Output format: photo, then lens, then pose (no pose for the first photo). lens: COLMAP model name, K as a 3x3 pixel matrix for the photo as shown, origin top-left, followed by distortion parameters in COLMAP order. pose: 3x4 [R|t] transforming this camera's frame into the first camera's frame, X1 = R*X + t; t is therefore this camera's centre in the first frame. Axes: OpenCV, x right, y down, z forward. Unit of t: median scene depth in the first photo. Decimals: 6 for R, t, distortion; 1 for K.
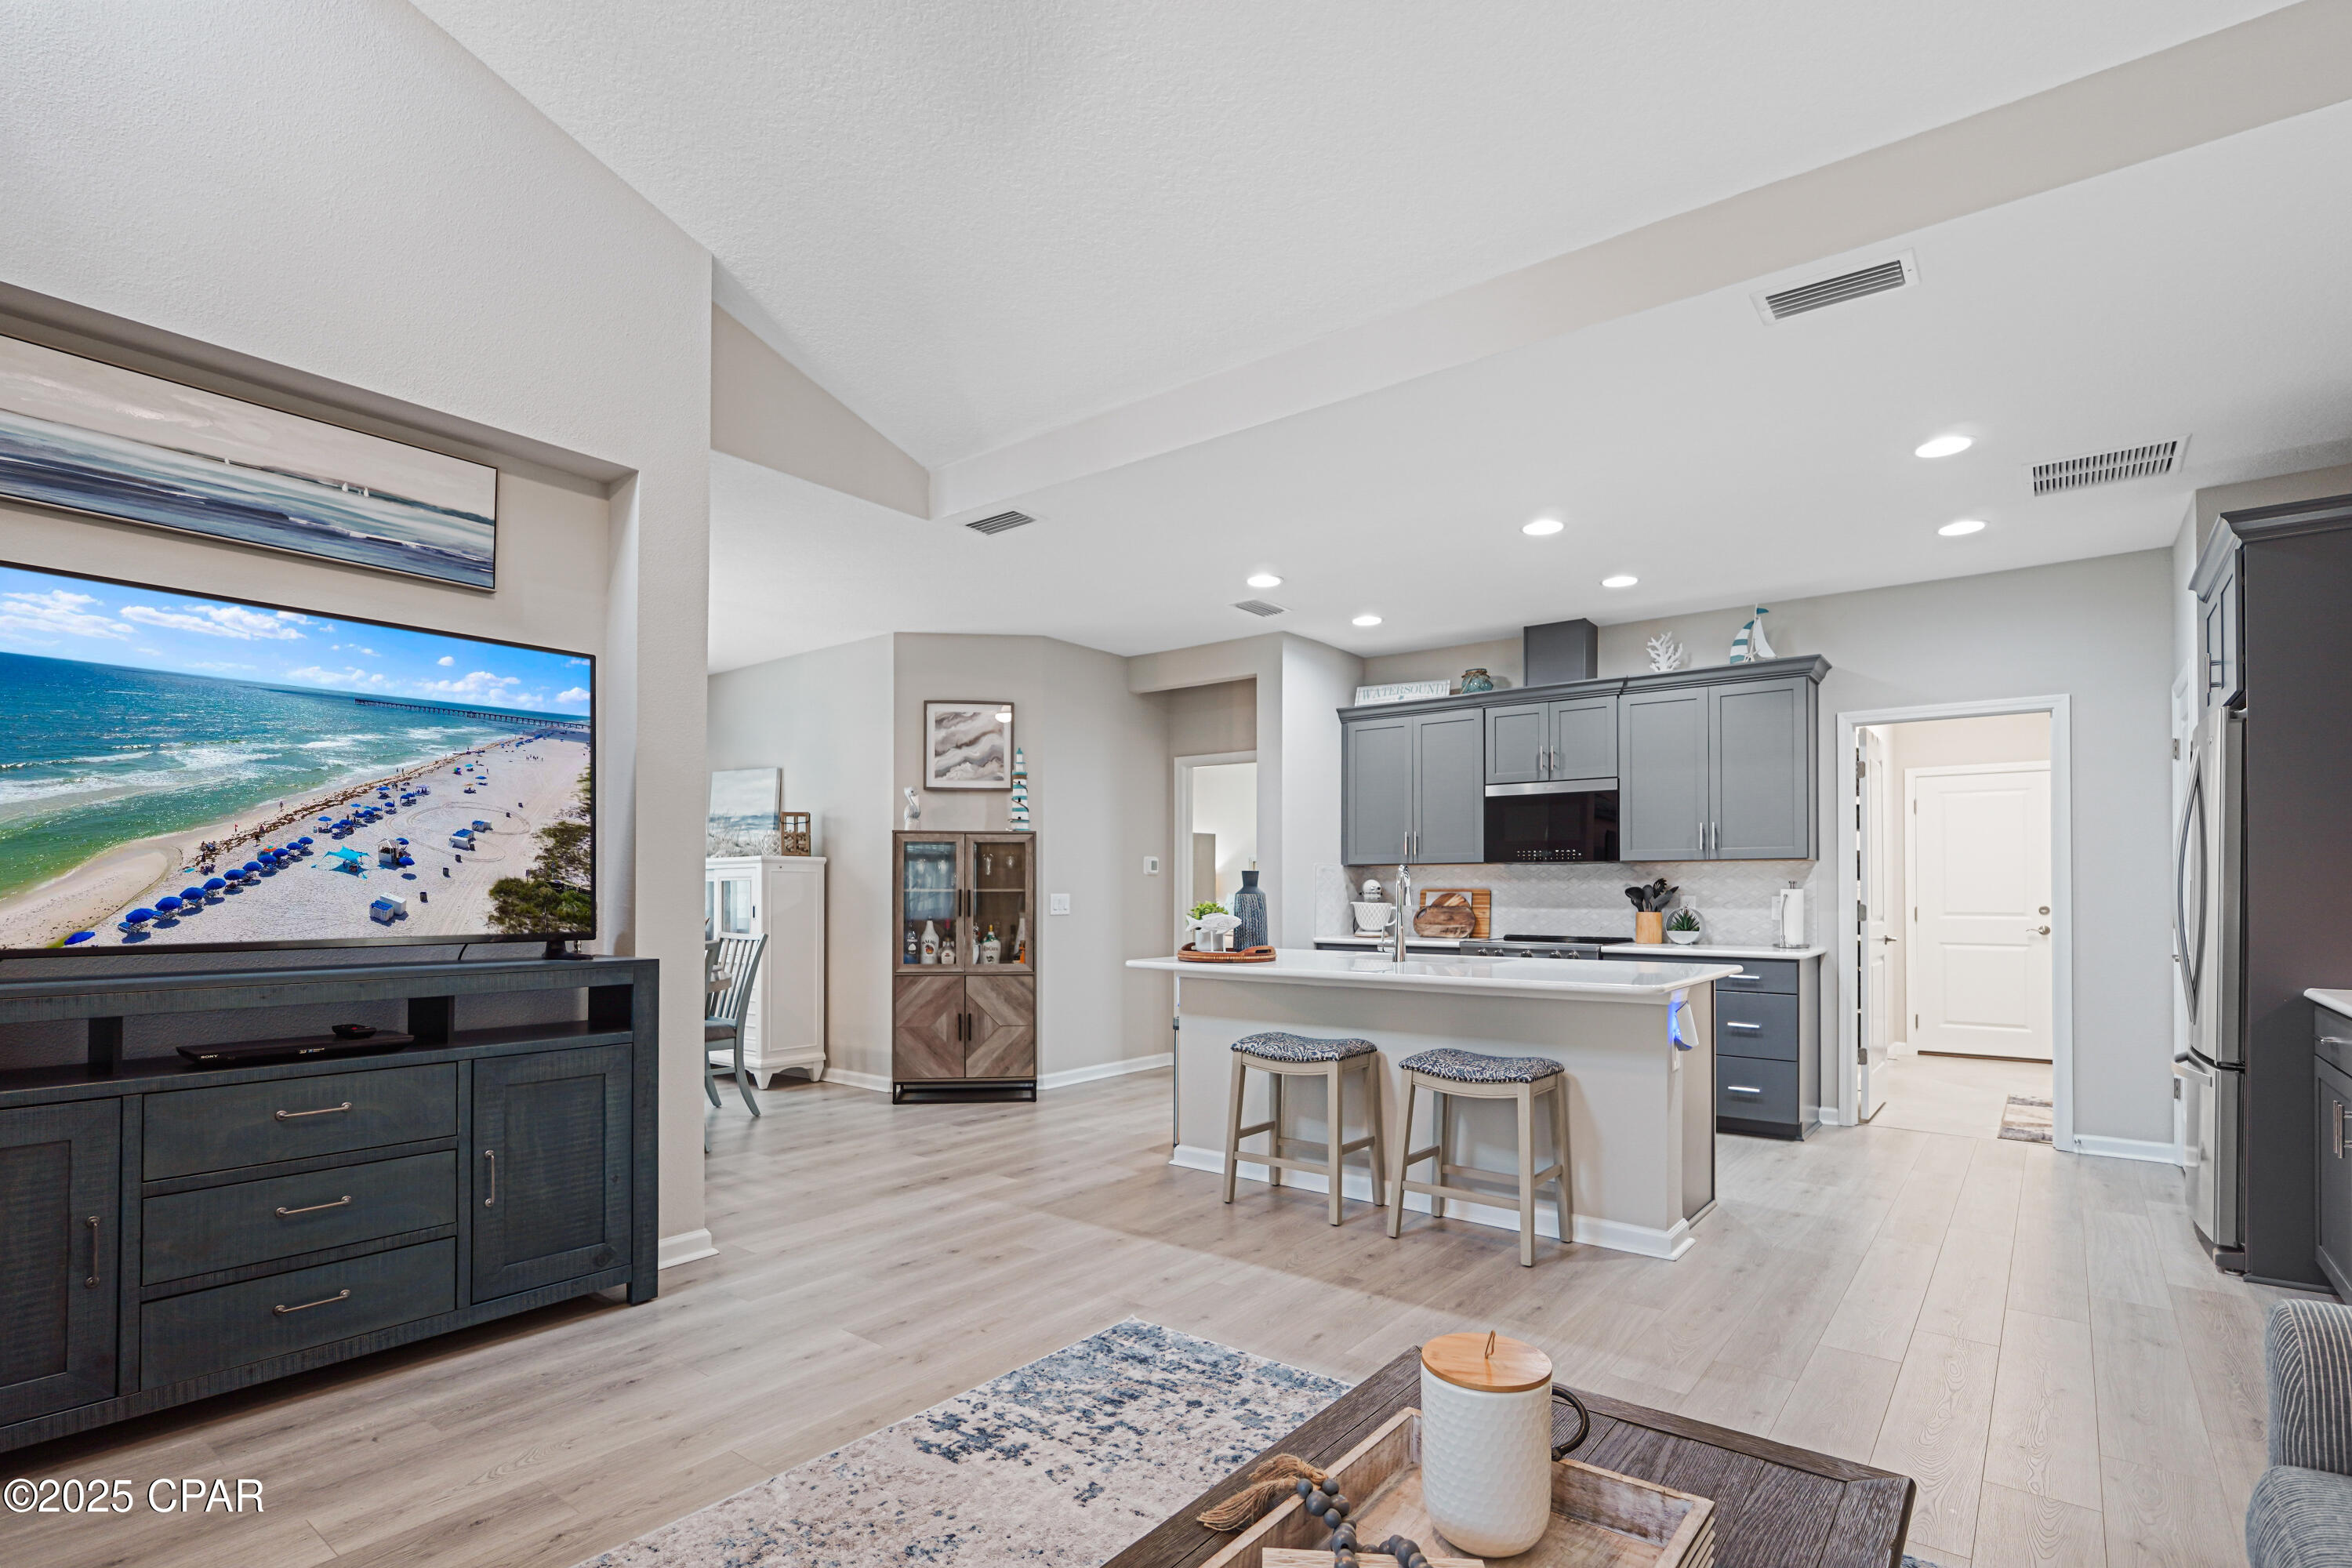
lens RADIAL K [[1124.3, 0, 1186.1], [0, 1124.3, 882.9], [0, 0, 1]] dist [-0.002230, -0.000498]
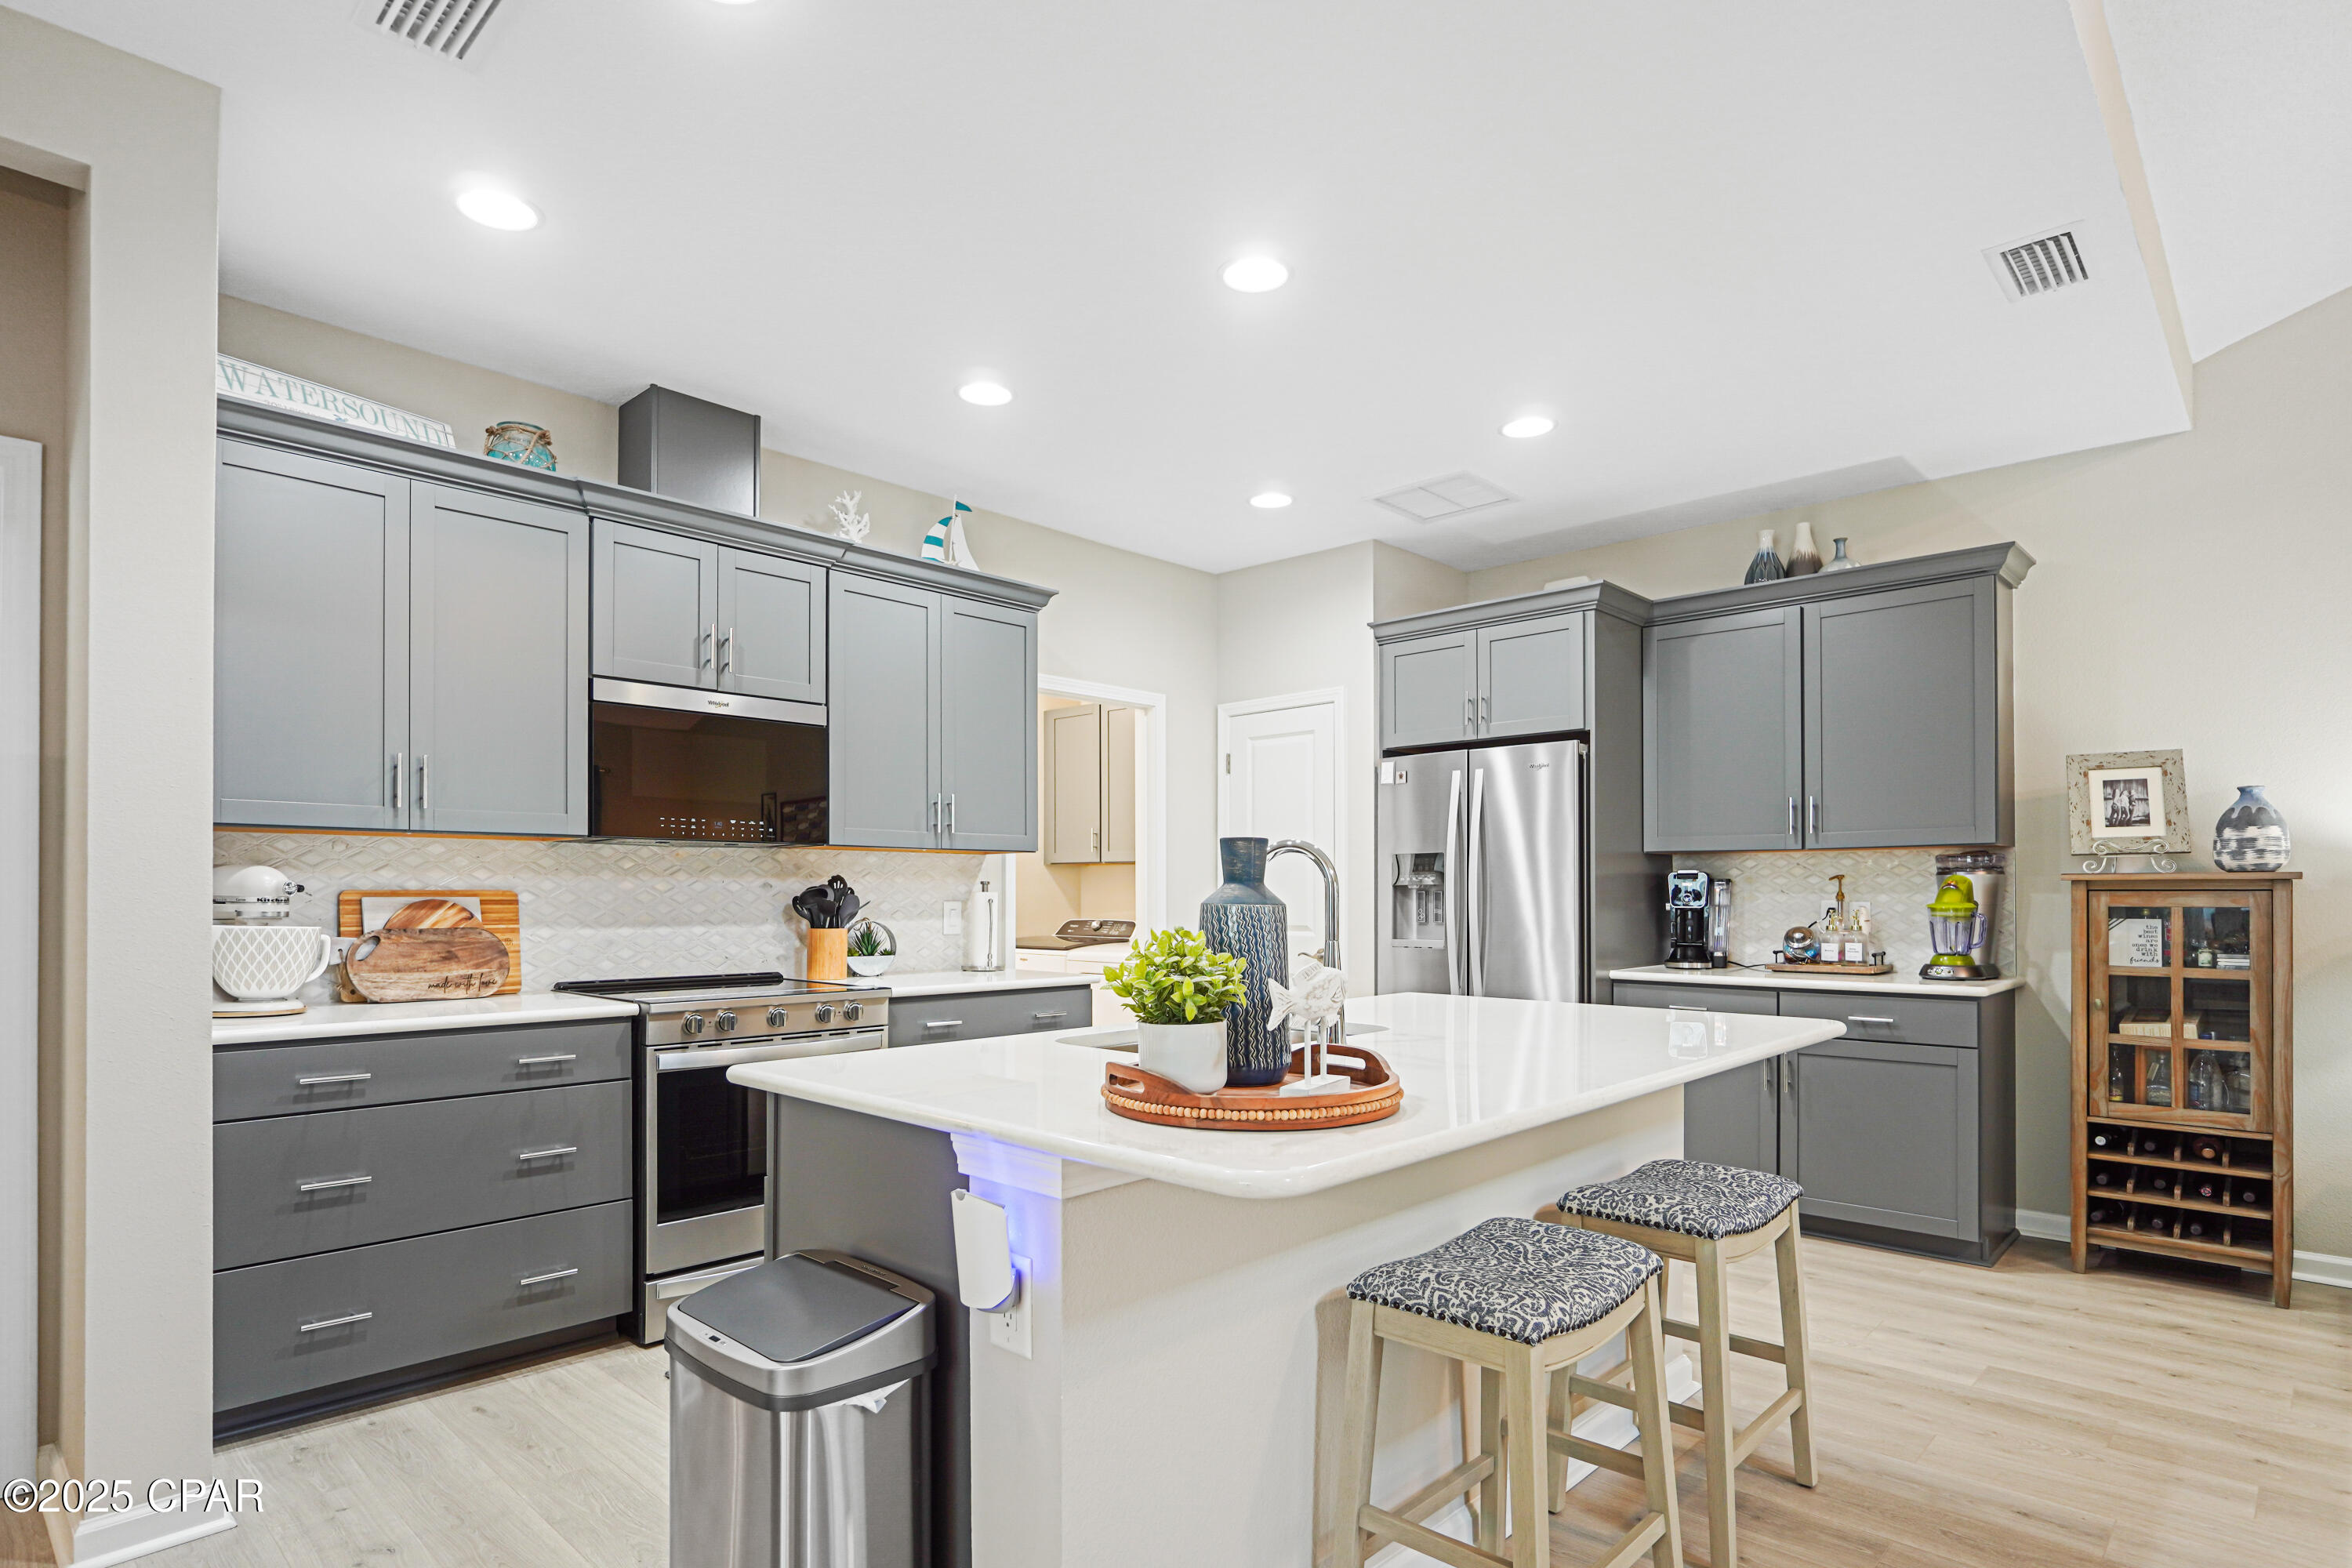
lens RADIAL K [[1226.2, 0, 1149.1], [0, 1226.2, 883.4], [0, 0, 1]] dist [-0.014193, 0.002890]
pose [[0.113372, 0.007335, 0.993526, -0.269752], [-0.007248, 0.999952, -0.006555, 0.004646], [-0.993526, -0.006458, 0.113420, 0.823136]]
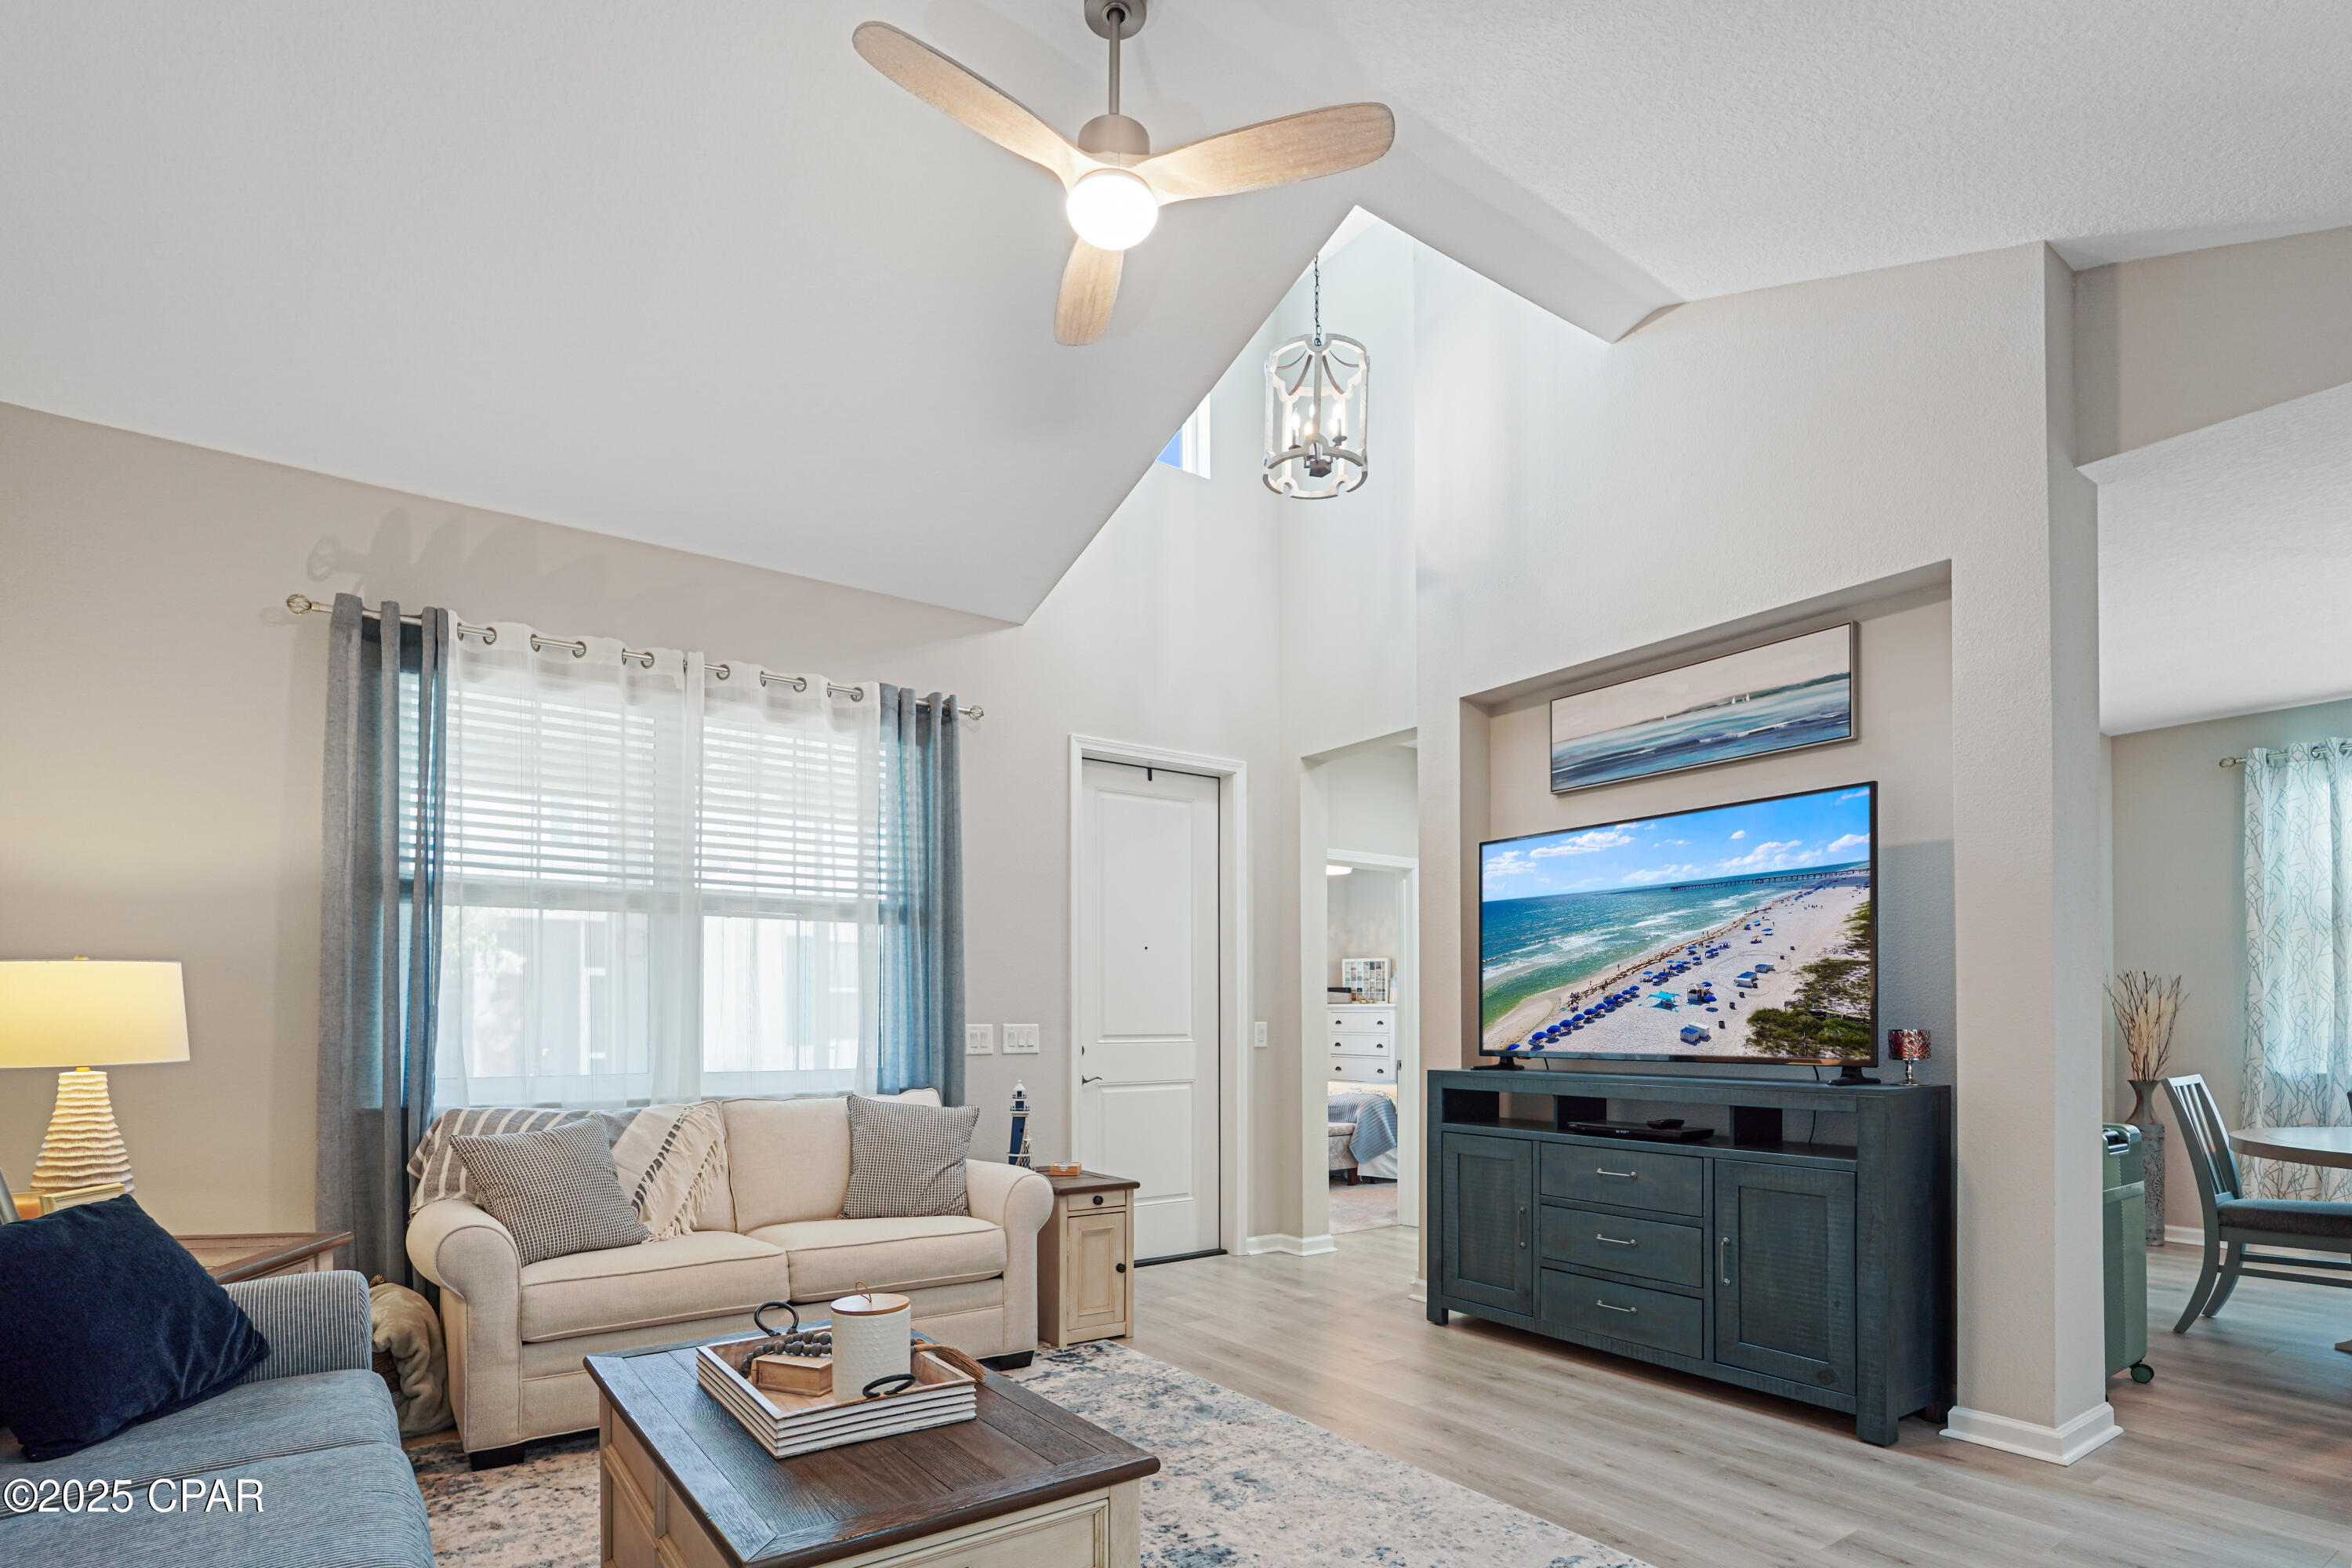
lens RADIAL K [[1224.2, 0, 1202.5], [0, 1224.2, 985.6], [0, 0, 1]] dist [-0.002639, -0.023142]
pose [[-0.268252, -0.024589, -0.963035, 0.443269], [0.007594, 0.999589, -0.027638, -0.000189], [0.963319, -0.014727, -0.267955, 0.409844]]
